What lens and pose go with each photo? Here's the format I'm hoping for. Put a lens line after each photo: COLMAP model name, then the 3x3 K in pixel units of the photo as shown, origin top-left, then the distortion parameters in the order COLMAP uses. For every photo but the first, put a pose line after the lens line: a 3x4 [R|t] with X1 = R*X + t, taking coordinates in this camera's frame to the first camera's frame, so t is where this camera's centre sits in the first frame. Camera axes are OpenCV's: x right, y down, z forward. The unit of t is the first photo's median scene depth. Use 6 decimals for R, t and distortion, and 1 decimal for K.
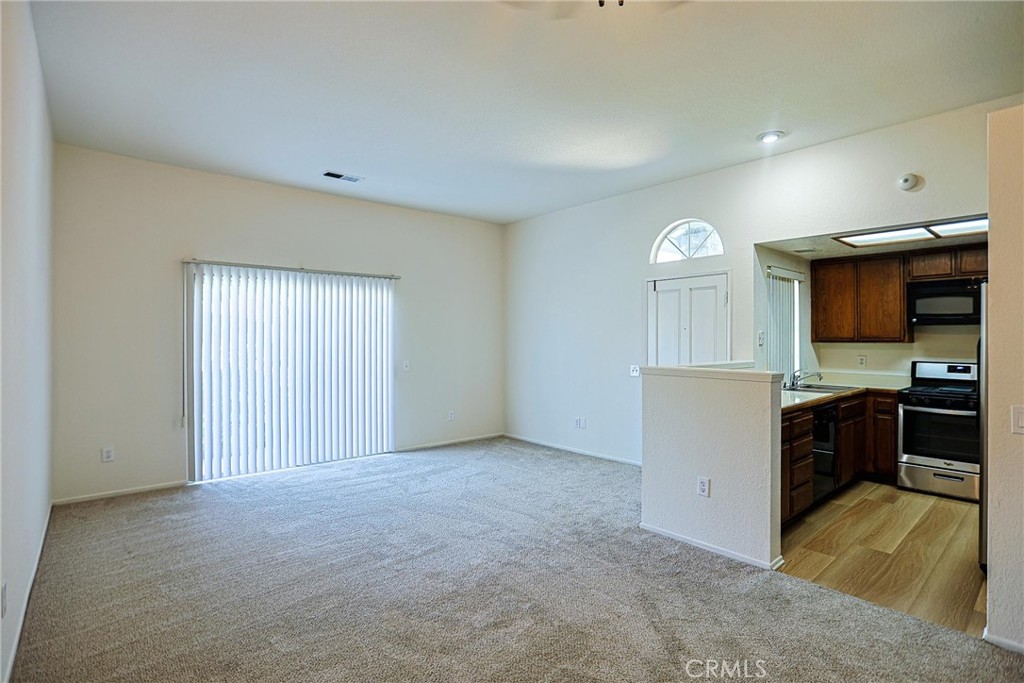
lens RADIAL K [[497.5, 0, 513.9], [0, 497.5, 343.7], [0, 0, 1]] dist [-0.059170, 0.025516]
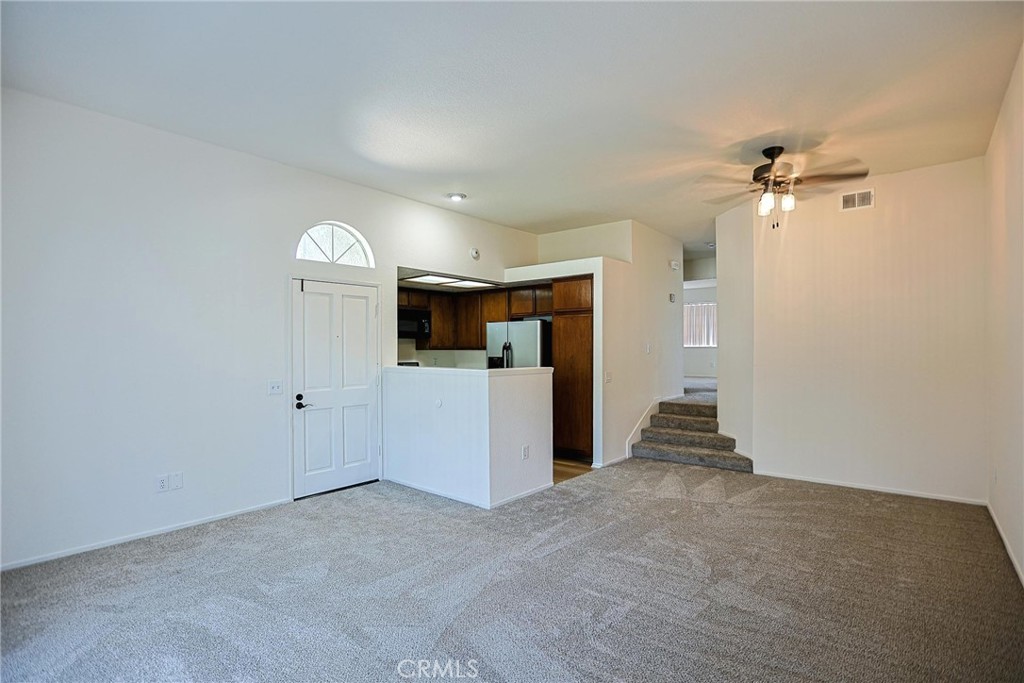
lens RADIAL K [[497.5, 0, 513.9], [0, 497.5, 343.7], [0, 0, 1]] dist [-0.059170, 0.025516]
pose [[-0.179400, 0.009656, 0.983729, -0.686364], [0.010772, 0.999911, -0.007850, -0.005281], [-0.983717, 0.009189, -0.179488, 0.882540]]
